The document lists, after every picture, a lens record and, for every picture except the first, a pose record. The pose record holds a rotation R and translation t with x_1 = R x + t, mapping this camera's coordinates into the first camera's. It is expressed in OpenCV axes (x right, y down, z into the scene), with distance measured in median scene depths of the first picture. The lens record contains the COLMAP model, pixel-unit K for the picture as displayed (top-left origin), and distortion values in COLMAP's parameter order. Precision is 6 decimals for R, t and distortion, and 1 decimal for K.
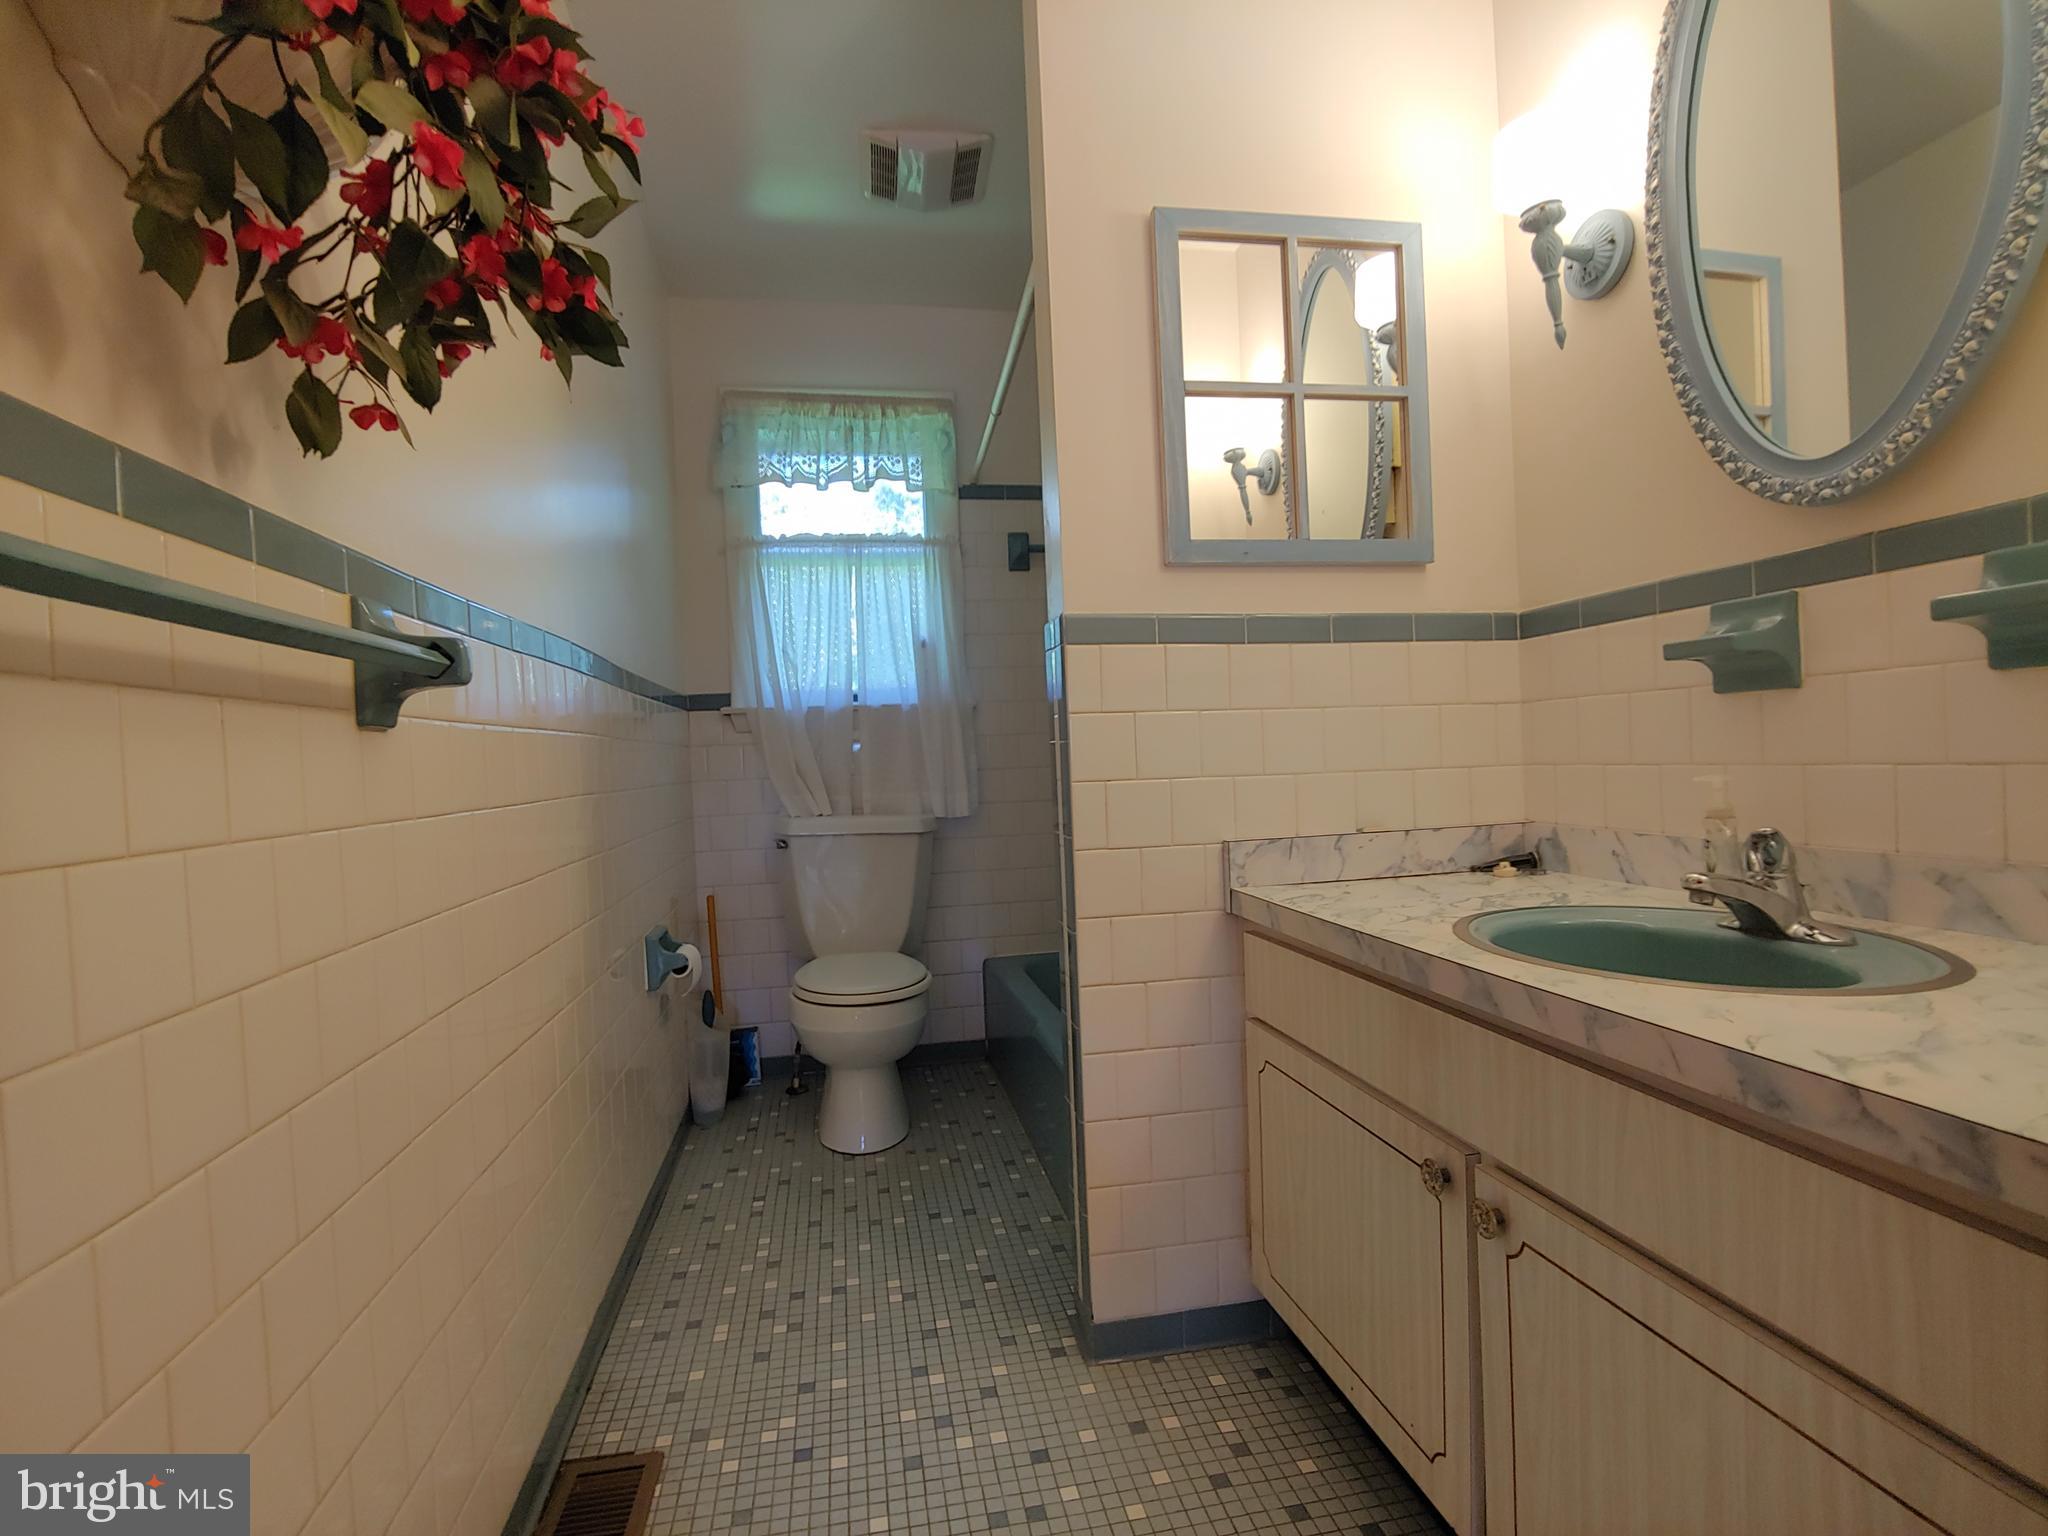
lens RADIAL K [[988.6, 0, 1017.4], [0, 988.6, 770.8], [0, 0, 1]] dist [-0.022313, -0.000665]
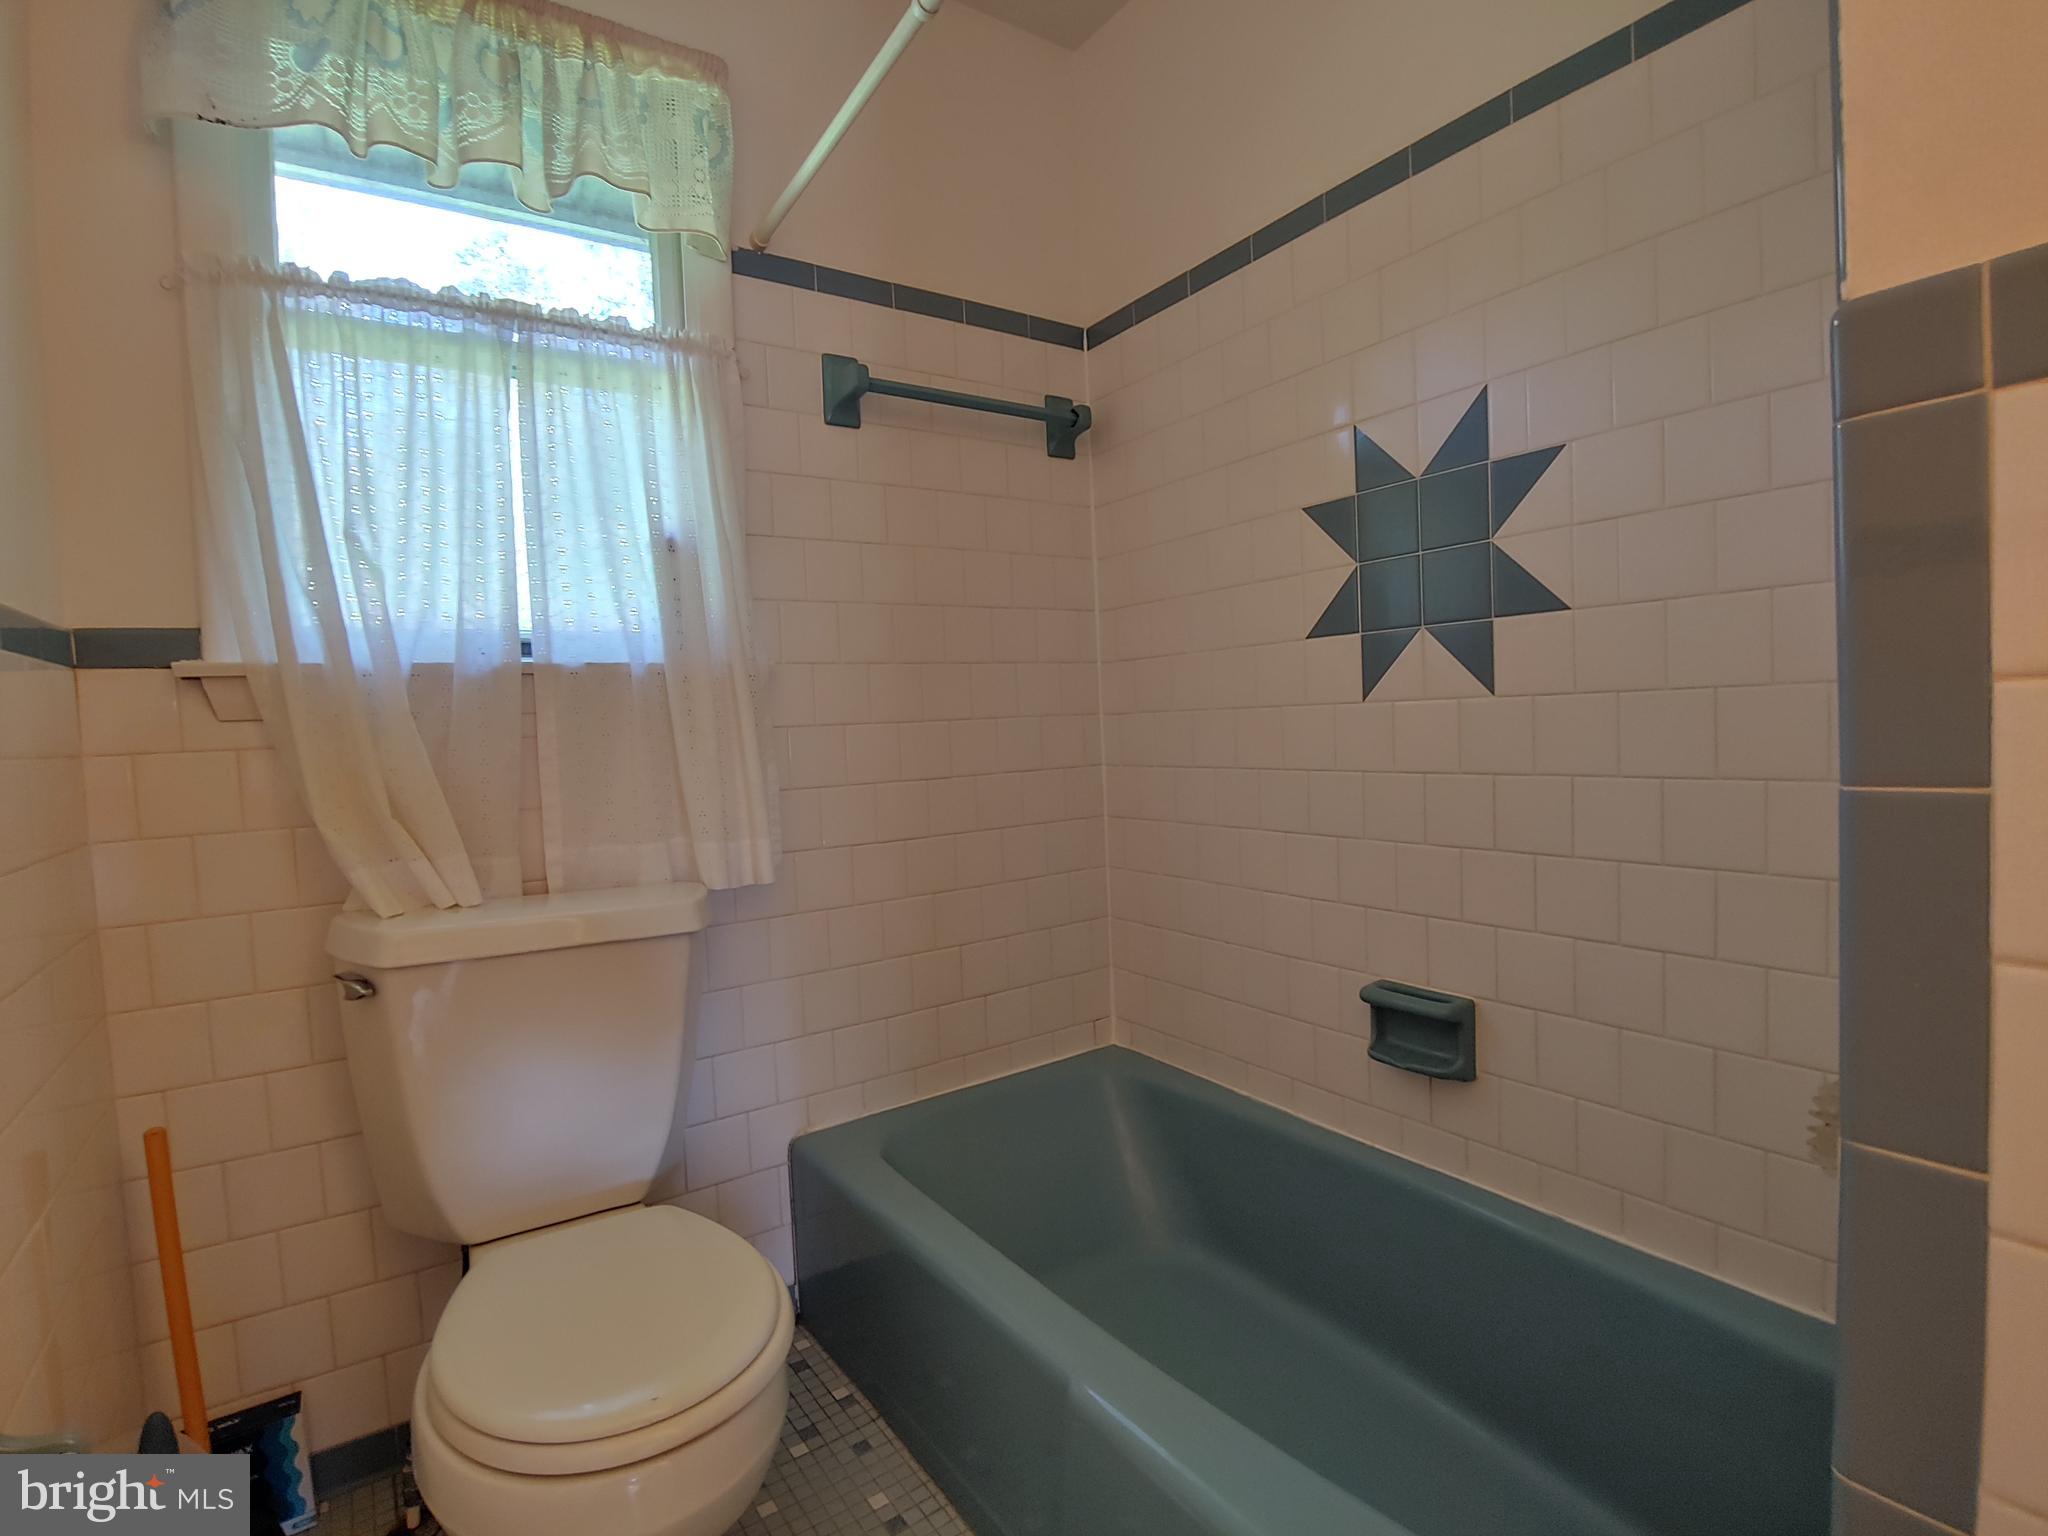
lens RADIAL K [[988.6, 0, 1017.4], [0, 988.6, 770.8], [0, 0, 1]] dist [-0.022313, -0.000665]
pose [[0.921418, -0.022246, 0.387936, -0.131784], [0.021716, 0.999748, 0.005750, -0.013086], [-0.387966, 0.003126, 0.921669, 0.481119]]
